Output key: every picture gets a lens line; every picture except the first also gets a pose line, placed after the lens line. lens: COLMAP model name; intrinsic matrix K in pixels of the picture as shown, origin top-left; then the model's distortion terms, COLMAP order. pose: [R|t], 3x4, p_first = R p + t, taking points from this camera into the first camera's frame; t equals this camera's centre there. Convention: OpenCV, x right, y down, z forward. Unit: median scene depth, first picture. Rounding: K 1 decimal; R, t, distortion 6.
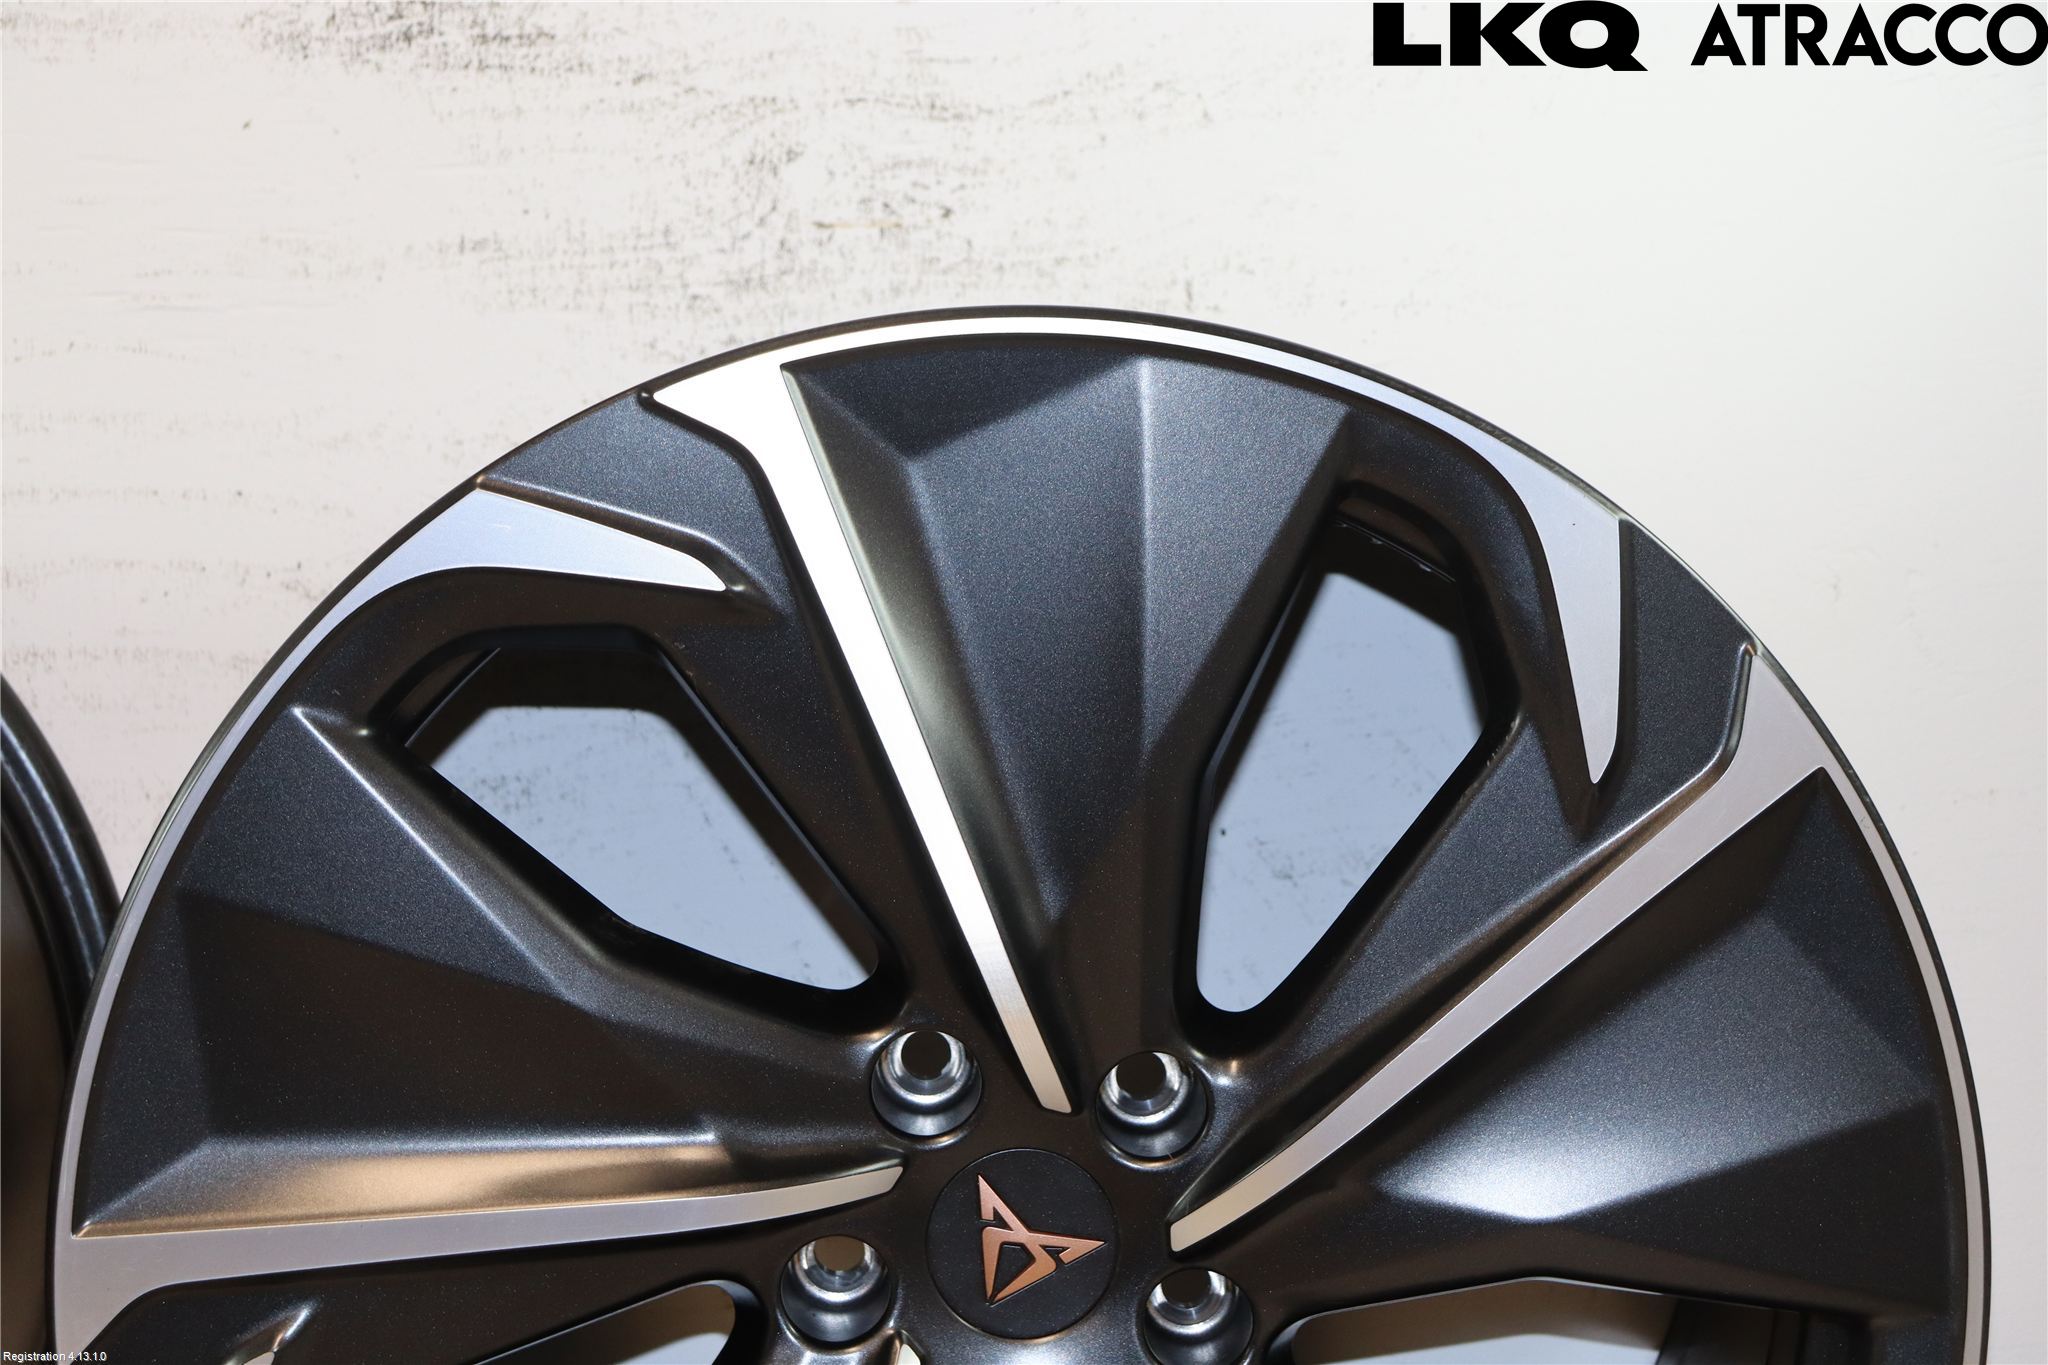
lens RADIAL K [[3544.5, 0, 1026.8], [0, 3544.5, 706.1], [0, 0, 1]] dist [0.119602, 0.371934]
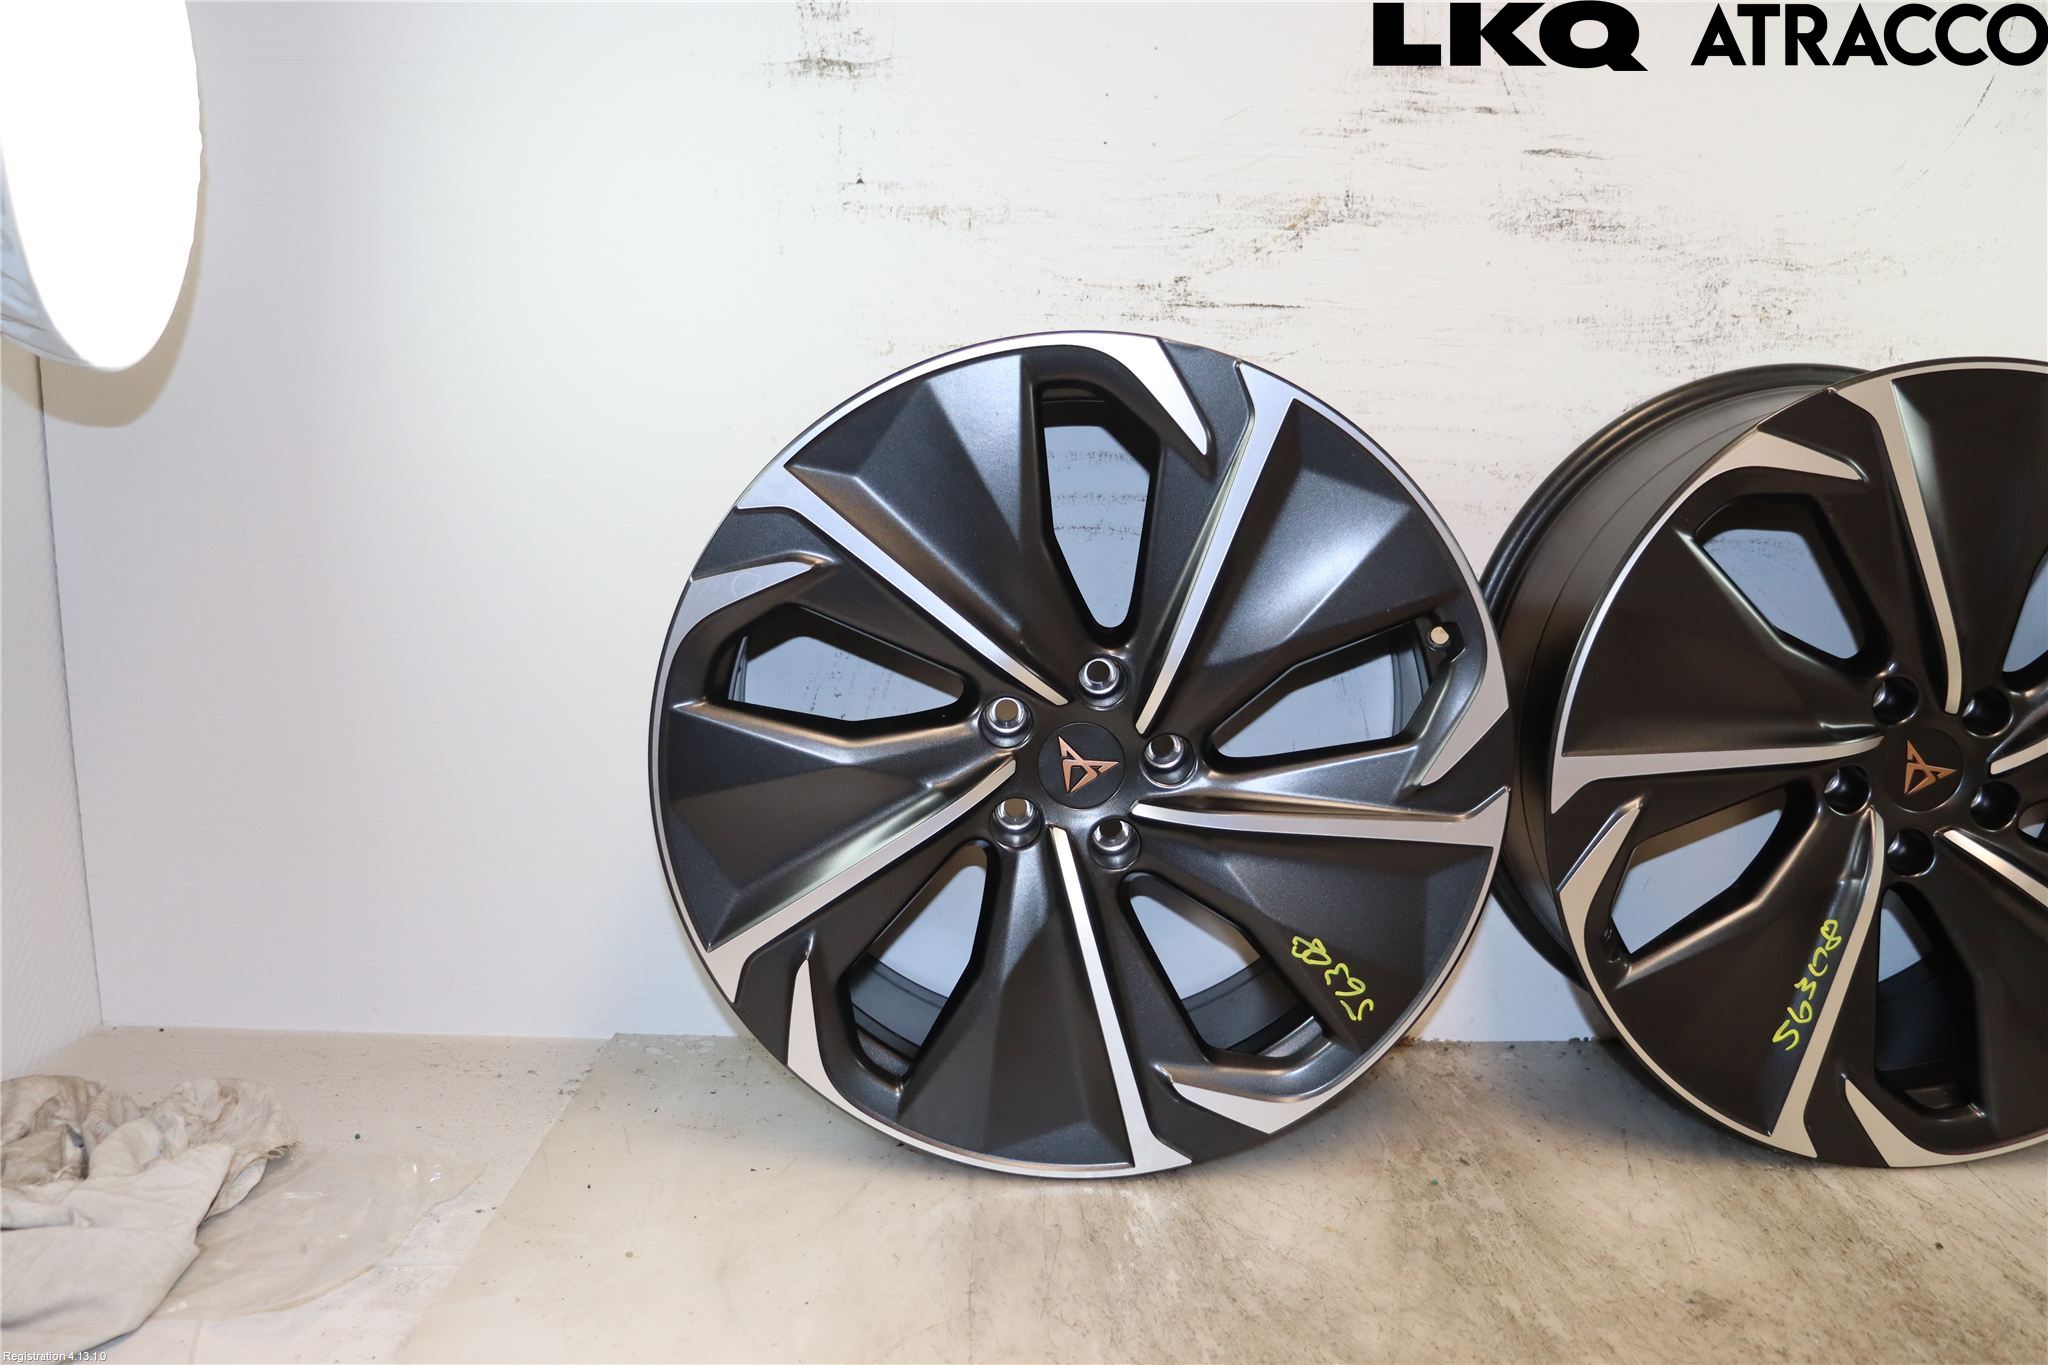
lens RADIAL K [[1712.2, 0, 1037.3], [0, 1712.2, 714.1], [0, 0, 1]] dist [-0.195242, 0.187148]
pose [[0.999593, 0.018586, -0.021664, -0.465212], [-0.016384, 0.995080, 0.097713, 0.017698], [0.023373, -0.097319, 0.994979, -0.055050]]
